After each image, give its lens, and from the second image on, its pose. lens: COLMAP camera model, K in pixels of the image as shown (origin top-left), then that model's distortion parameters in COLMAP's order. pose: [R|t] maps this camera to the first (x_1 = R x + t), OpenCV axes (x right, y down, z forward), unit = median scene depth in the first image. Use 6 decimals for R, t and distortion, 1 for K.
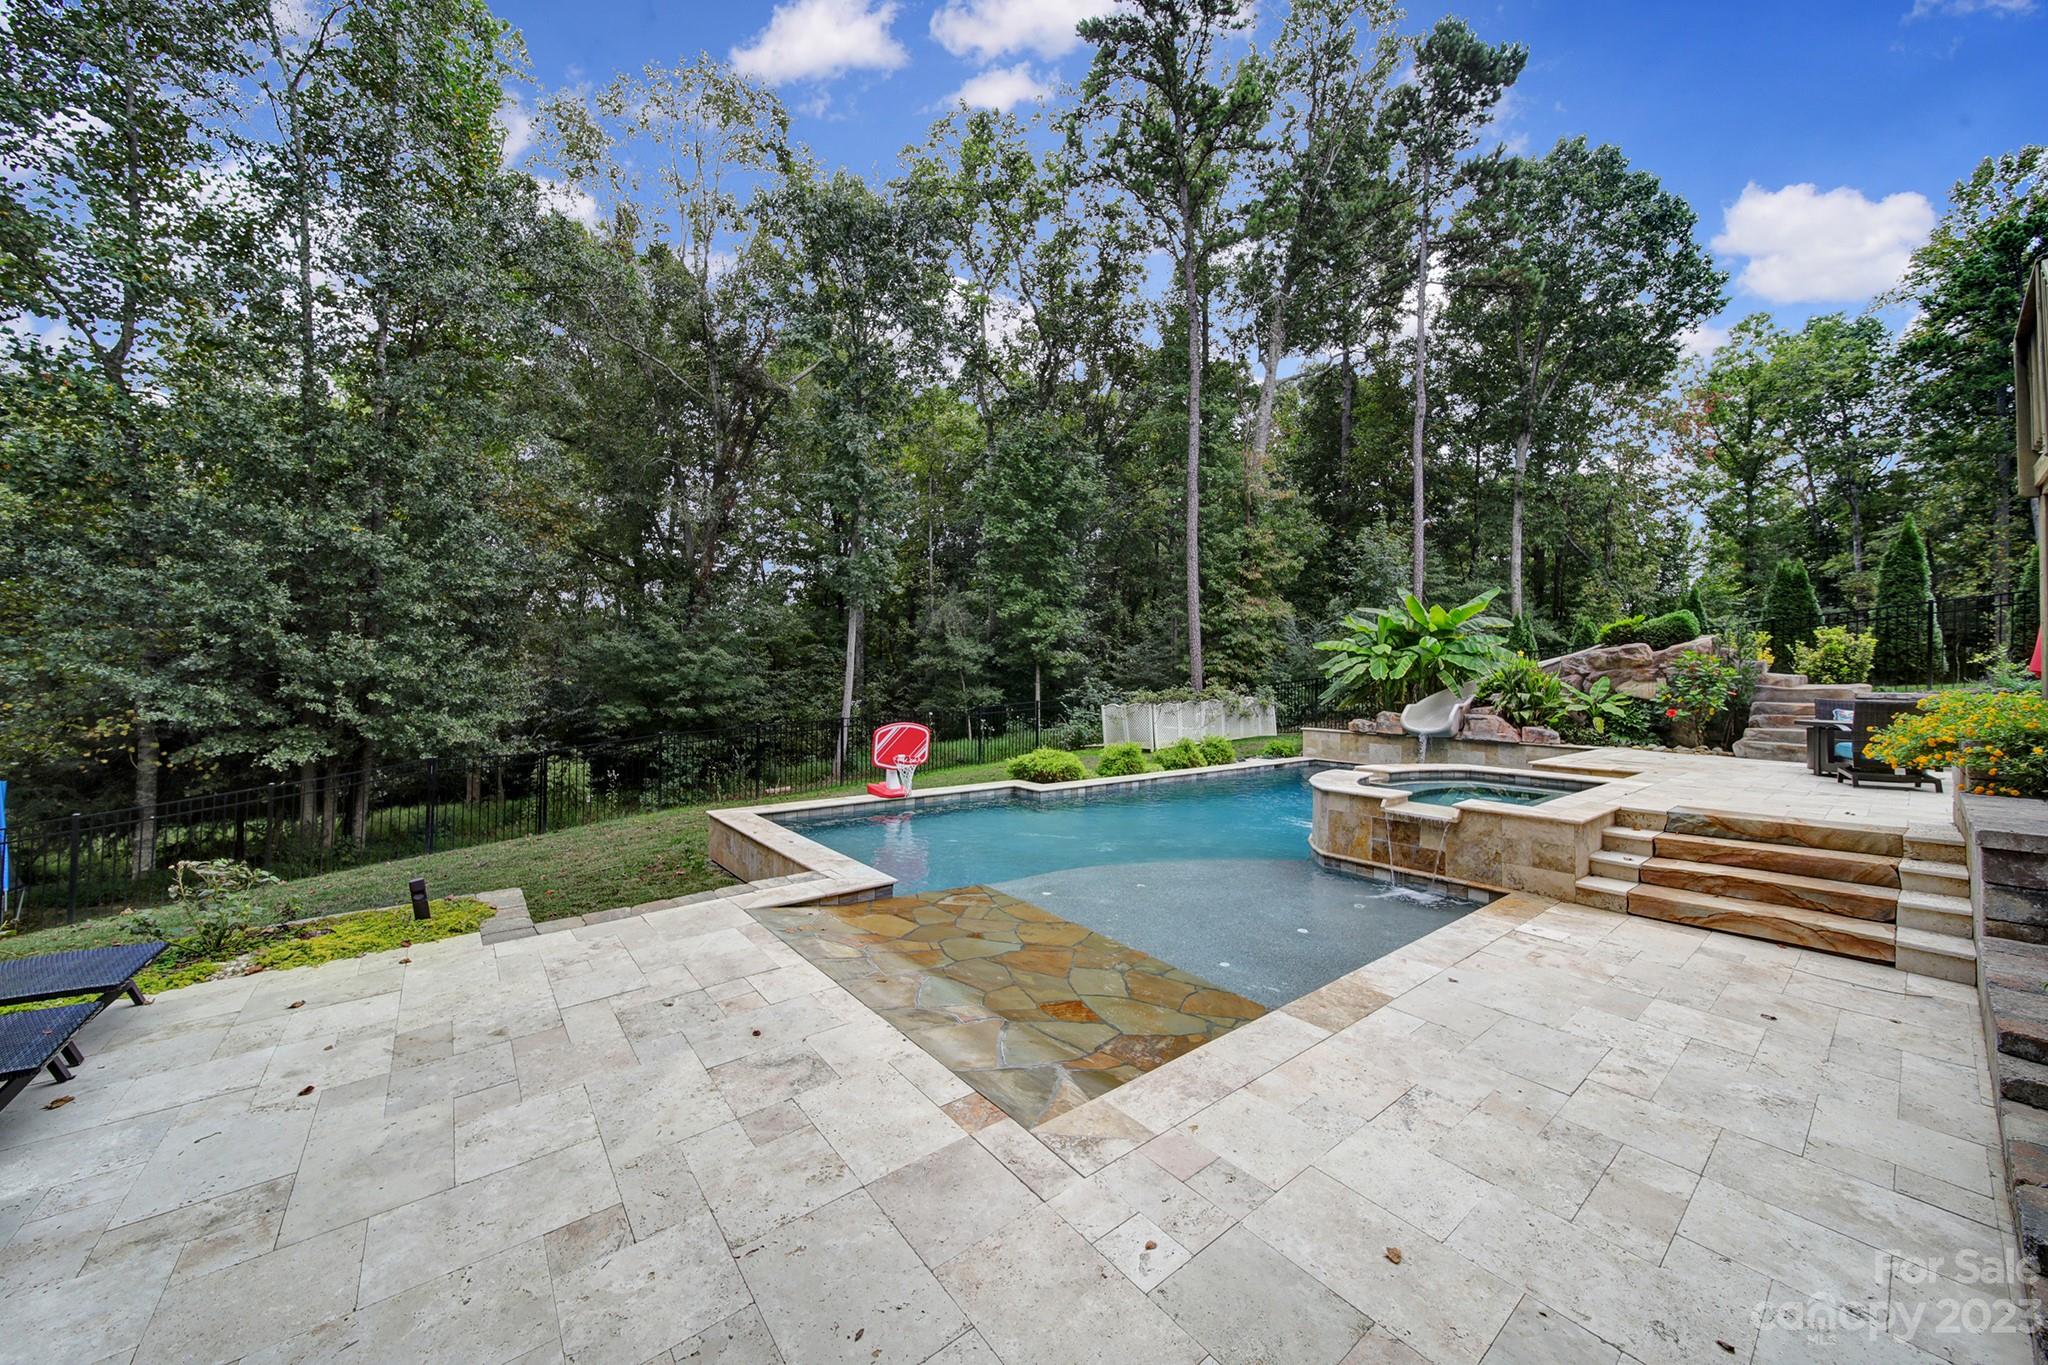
lens RADIAL K [[722.1, 0, 1014.8], [0, 722.1, 679.4], [0, 0, 1]] dist [-0.002393, -0.000535]
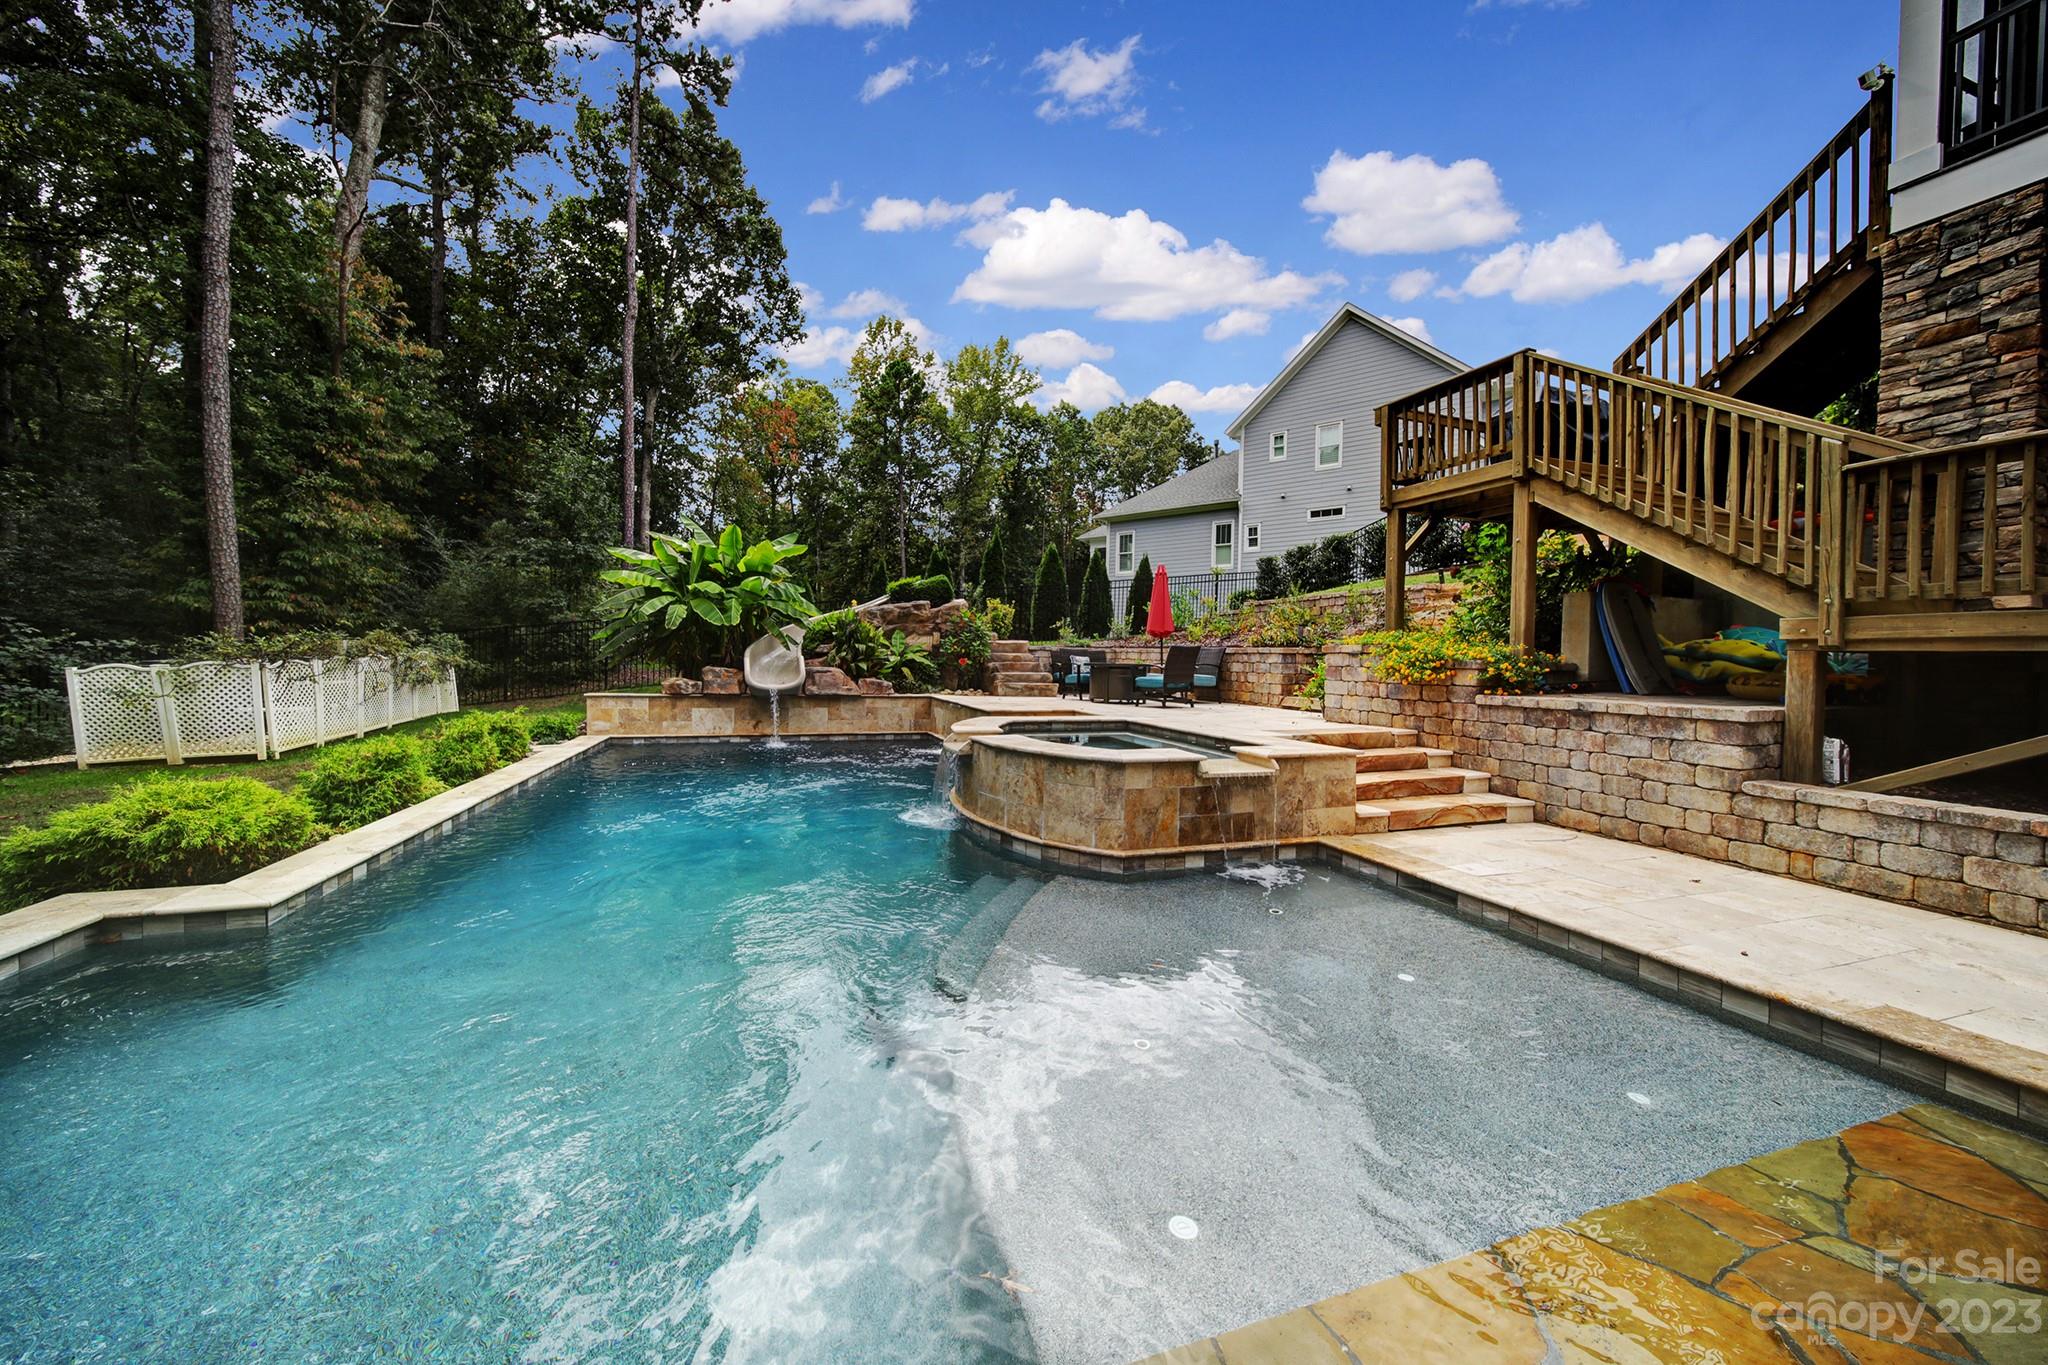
lens RADIAL K [[722.1, 0, 1021.3], [0, 722.1, 671.5], [0, 0, 1]] dist [-0.002393, -0.000535]
pose [[0.331559, -0.019163, 0.943240, -0.128147], [-0.012955, 0.999607, 0.024862, 0.028319], [-0.943346, -0.020463, 0.331180, 0.463262]]
